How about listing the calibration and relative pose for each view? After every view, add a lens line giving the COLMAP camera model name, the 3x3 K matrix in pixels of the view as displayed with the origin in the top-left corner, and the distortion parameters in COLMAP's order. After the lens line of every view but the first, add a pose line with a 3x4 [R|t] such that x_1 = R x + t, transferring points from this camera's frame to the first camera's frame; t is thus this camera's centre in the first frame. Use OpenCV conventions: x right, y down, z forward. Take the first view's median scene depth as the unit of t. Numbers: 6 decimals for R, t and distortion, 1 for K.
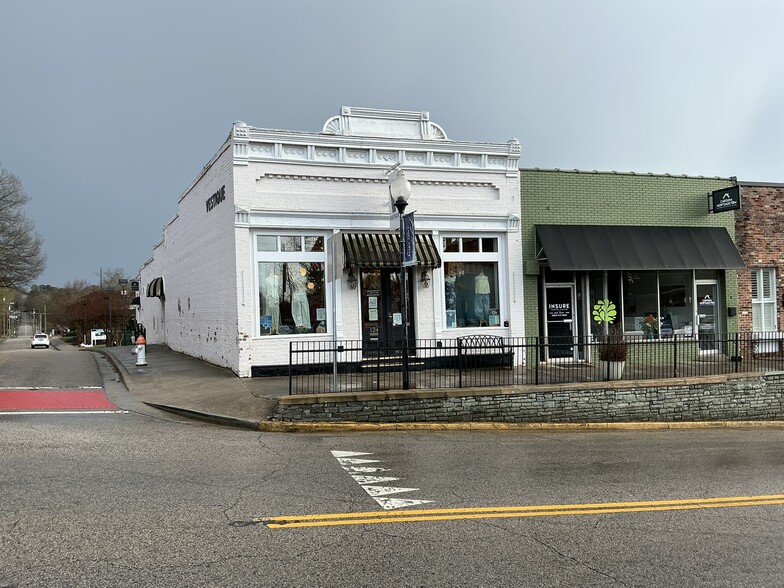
lens RADIAL K [[650.6, 0, 389.6], [0, 650.6, 295.8], [0, 0, 1]] dist [0.128653, -0.244965]
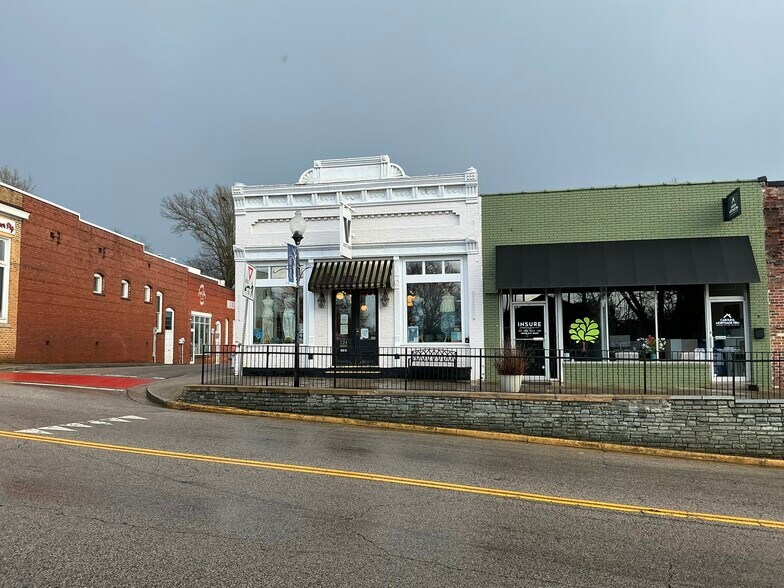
lens RADIAL K [[650.6, 0, 389.6], [0, 650.6, 295.8], [0, 0, 1]] dist [0.128653, -0.244965]
pose [[0.860899, -0.017943, -0.508459, 0.652657], [-0.006585, 0.998901, -0.046399, 0.022354], [0.508733, 0.043293, 0.859835, 0.019504]]
